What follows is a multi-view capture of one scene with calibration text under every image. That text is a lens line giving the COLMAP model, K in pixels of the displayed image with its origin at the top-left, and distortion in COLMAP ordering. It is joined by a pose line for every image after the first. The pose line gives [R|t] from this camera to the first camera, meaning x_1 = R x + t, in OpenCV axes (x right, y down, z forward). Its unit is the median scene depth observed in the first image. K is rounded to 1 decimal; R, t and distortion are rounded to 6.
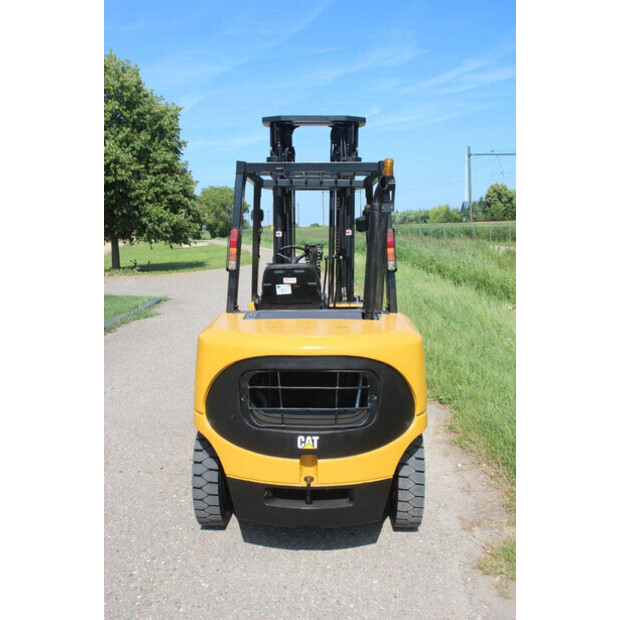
lens RADIAL K [[607.8, 0, 344.9], [0, 607.8, 306.2], [0, 0, 1]] dist [-0.066894, 0.000000]
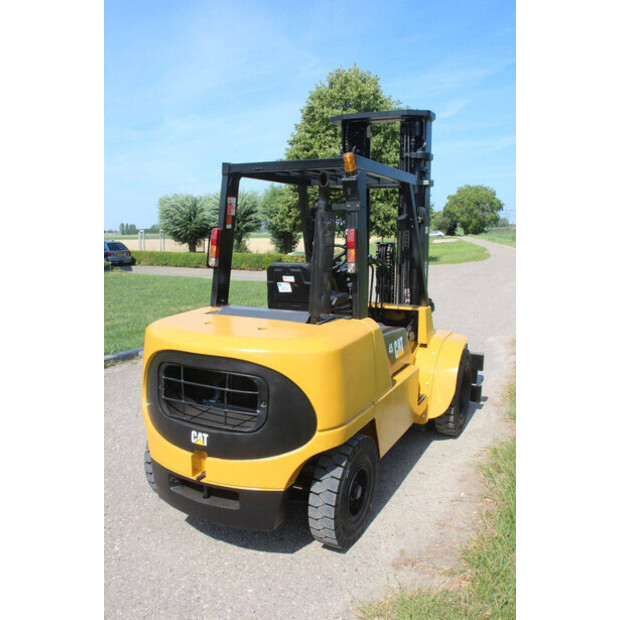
lens RADIAL K [[577.7, 0, 335.3], [0, 577.7, 320.7], [0, 0, 1]] dist [-0.071764, 0.000000]
pose [[0.887382, 0.078536, -0.454296, 0.476950], [-0.061939, 0.996759, 0.051328, -0.030962], [0.456855, -0.017409, 0.889371, 0.208698]]
